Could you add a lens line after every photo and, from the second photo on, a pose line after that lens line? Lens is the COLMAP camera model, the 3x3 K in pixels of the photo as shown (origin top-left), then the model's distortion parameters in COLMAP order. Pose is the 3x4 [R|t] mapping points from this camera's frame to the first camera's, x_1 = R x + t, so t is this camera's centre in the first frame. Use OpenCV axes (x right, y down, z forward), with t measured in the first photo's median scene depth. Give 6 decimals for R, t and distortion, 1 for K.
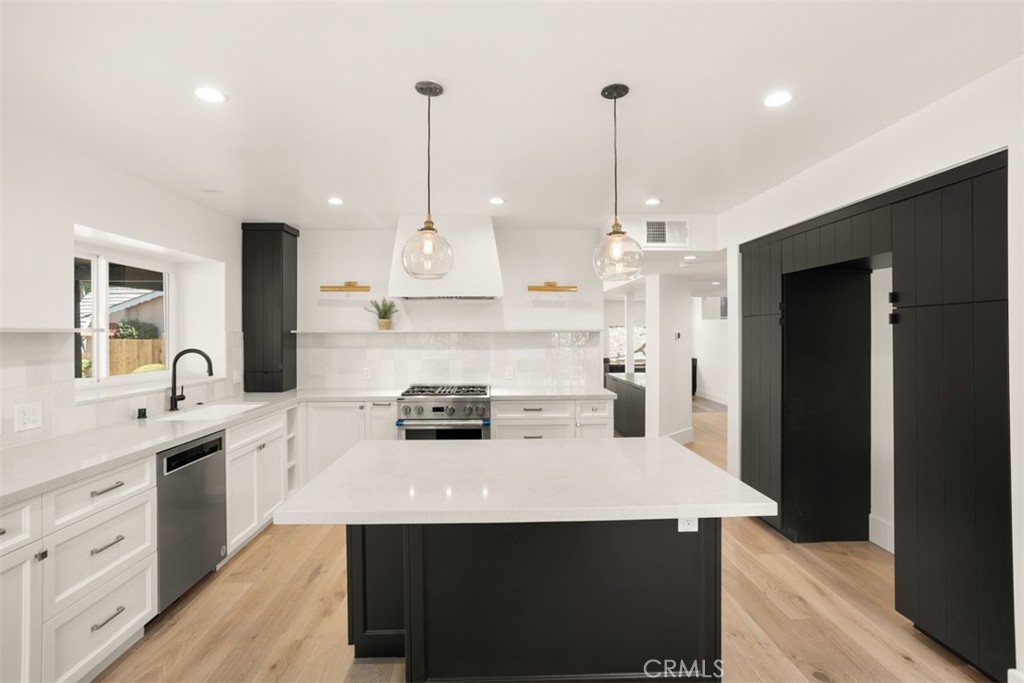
lens RADIAL K [[495.1, 0, 510.9], [0, 495.1, 335.5], [0, 0, 1]] dist [-0.062648, 0.043440]
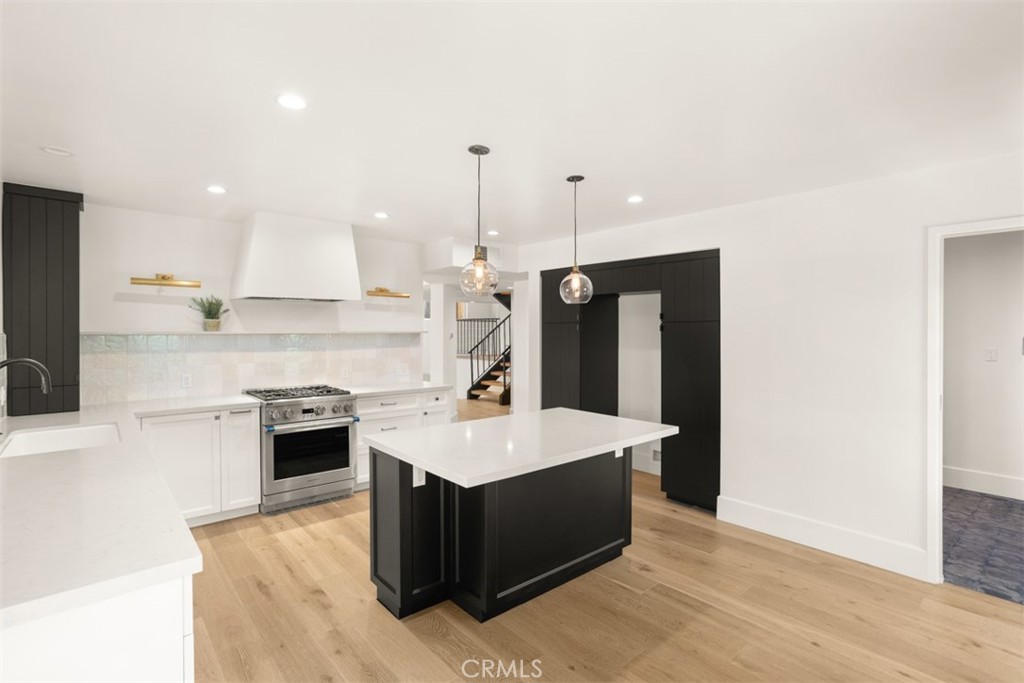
lens RADIAL K [[495.1, 0, 510.9], [0, 495.1, 335.5], [0, 0, 1]] dist [-0.062648, 0.043440]
pose [[0.780196, -0.002311, 0.625531, -0.408468], [-0.000625, 0.999990, 0.004473, -0.008143], [-0.625535, -0.003881, 0.780187, -0.032482]]
